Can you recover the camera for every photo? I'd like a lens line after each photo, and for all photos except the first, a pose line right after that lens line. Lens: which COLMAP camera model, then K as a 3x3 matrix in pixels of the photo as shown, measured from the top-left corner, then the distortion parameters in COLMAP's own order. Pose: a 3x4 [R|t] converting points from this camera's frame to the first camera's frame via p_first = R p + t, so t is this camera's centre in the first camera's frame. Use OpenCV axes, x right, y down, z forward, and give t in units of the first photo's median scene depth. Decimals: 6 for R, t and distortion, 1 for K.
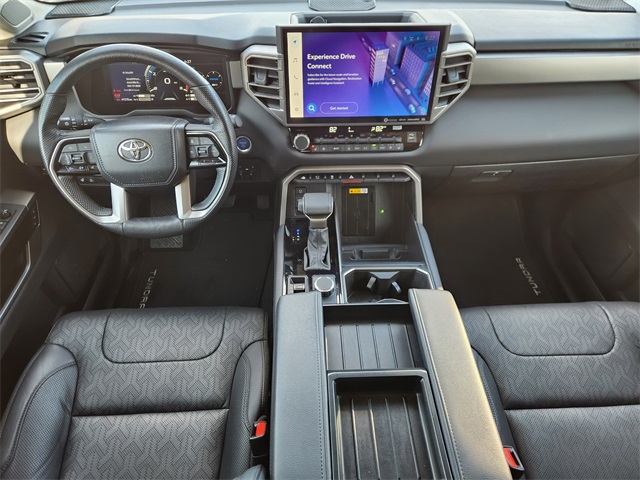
lens RADIAL K [[430.8, 0, 321.2], [0, 430.8, 246.9], [0, 0, 1]] dist [0.010859, -0.025633]
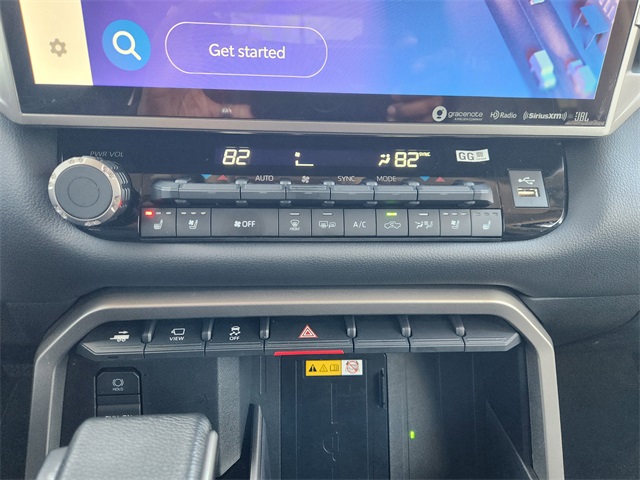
lens RADIAL K [[446.6, 0, 322.9], [0, 446.6, 245.7], [0, 0, 1]] dist [0.000366, -0.012251]
pose [[0.998763, 0.012246, 0.048189, 0.068597], [0.002231, 0.957180, -0.289483, -0.141041], [-0.049671, 0.289233, 0.955969, 0.752617]]
